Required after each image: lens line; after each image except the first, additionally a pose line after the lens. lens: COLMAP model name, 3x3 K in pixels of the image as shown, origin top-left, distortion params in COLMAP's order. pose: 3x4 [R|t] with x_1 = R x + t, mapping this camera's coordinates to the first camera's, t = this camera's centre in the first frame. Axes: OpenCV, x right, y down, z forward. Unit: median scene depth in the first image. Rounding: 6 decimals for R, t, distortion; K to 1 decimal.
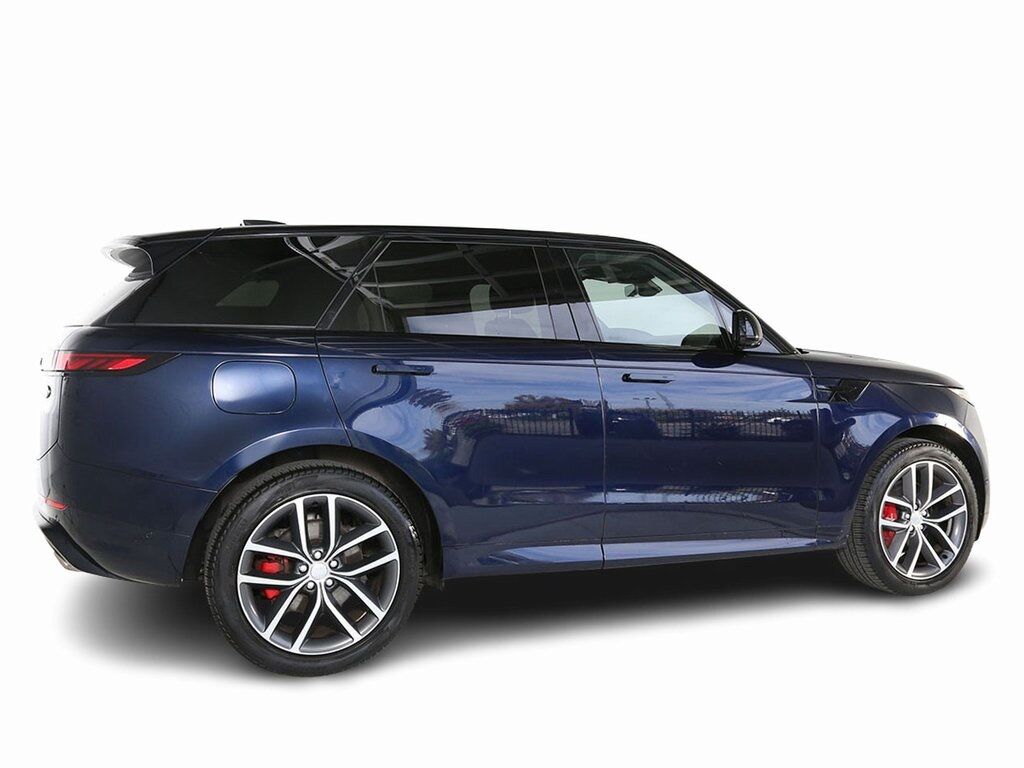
lens RADIAL K [[859.4, 0, 512.0], [0, 859.4, 384.0], [0, 0, 1]] dist [-0.021980, -0.000698]
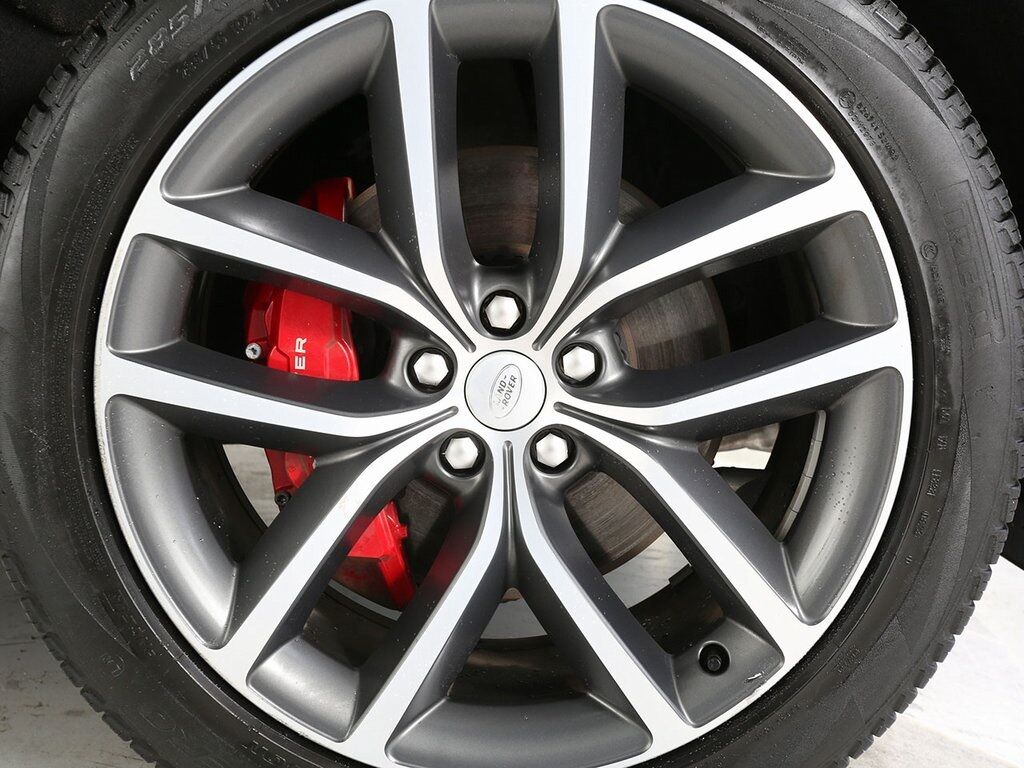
lens RADIAL K [[988.8, 0, 512.0], [0, 988.8, 384.0], [0, 0, 1]] dist [-0.159790, 0.000178]
pose [[0.942271, 0.082279, -0.324584, -0.148838], [-0.046934, 0.992225, 0.115271, 0.191362], [0.331545, -0.093383, 0.938807, 0.786939]]
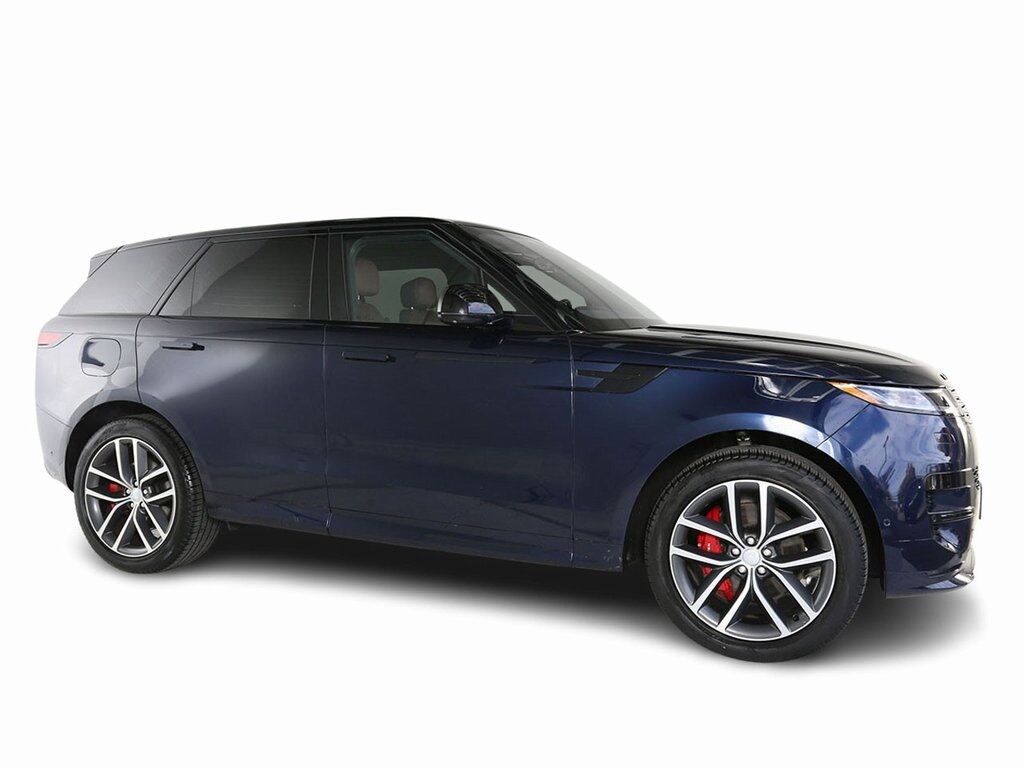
lens RADIAL K [[841.7, 0, 512.0], [0, 841.7, 384.0], [0, 0, 1]] dist [-0.003316, 0.002924]
pose [[0.733578, 0.039729, -0.678443, 0.229047], [-0.029035, 0.999210, 0.027119, -0.001610], [0.678984, -0.000195, 0.734153, 0.092317]]
